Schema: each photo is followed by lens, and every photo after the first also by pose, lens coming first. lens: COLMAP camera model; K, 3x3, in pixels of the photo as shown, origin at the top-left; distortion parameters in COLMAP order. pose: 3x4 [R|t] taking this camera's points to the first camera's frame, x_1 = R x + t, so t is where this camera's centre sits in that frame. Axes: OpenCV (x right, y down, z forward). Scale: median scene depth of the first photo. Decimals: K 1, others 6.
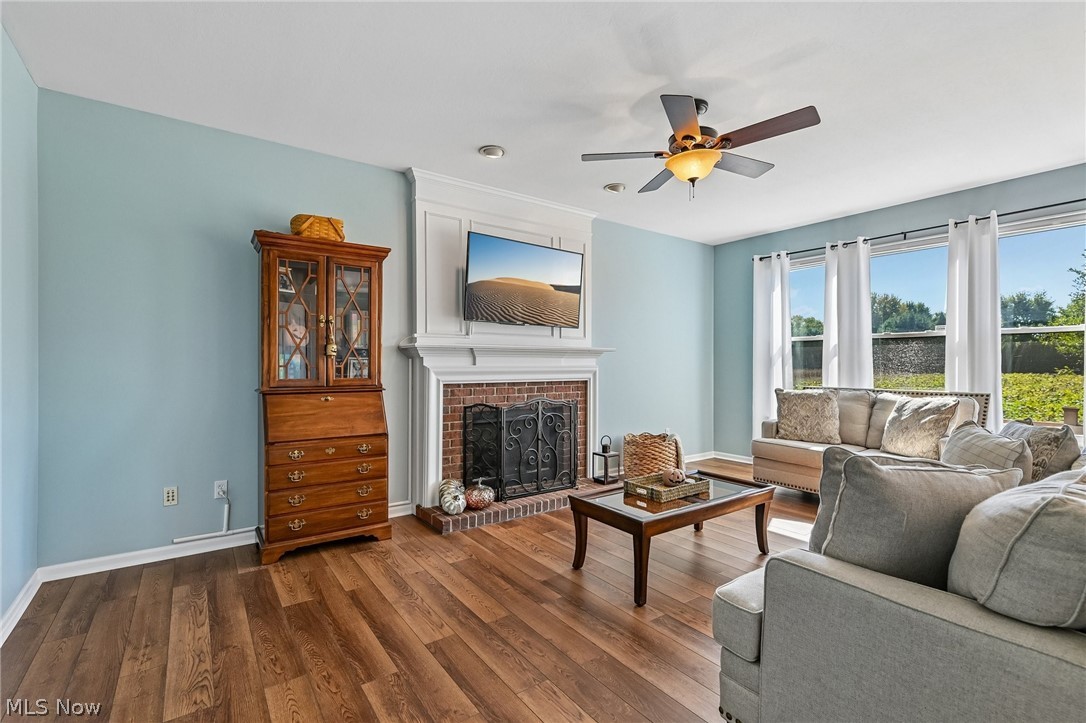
lens RADIAL K [[492.9, 0, 542.6], [0, 492.9, 367.2], [0, 0, 1]] dist [-0.000965, -0.000753]
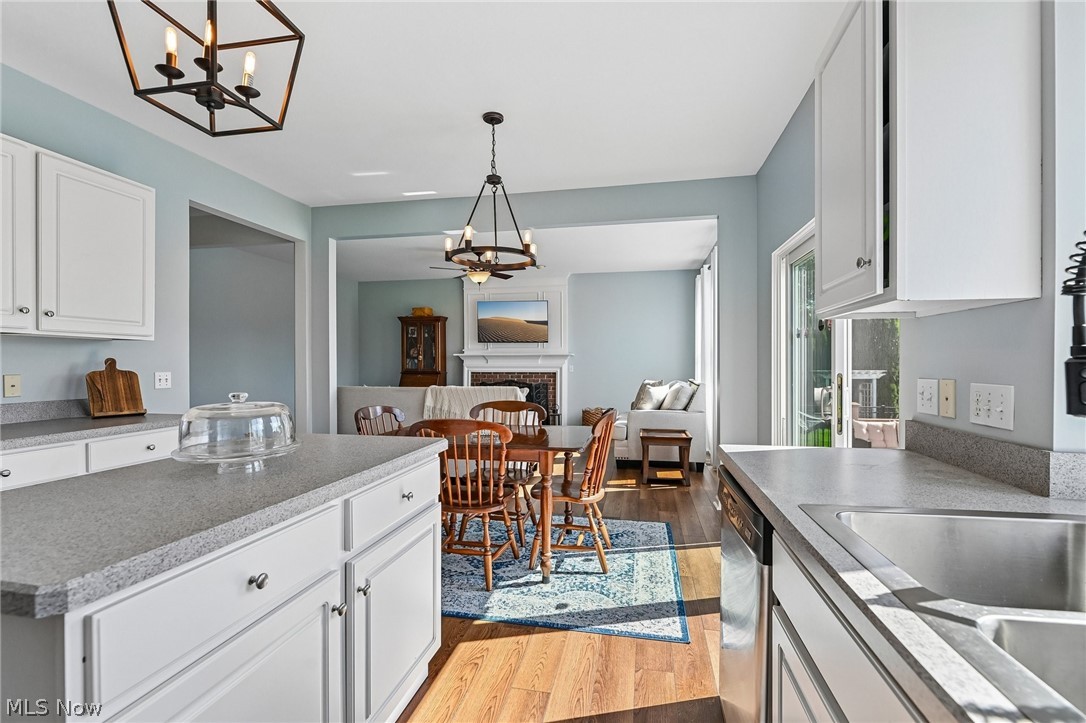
lens RADIAL K [[492.9, 0, 542.6], [0, 492.9, 367.2], [0, 0, 1]] dist [-0.000965, -0.000753]
pose [[0.683636, 0.002179, -0.729820, 1.570819], [0.001381, 0.999990, 0.004278, 0.001755], [0.729822, -0.003932, 0.683626, -0.258360]]
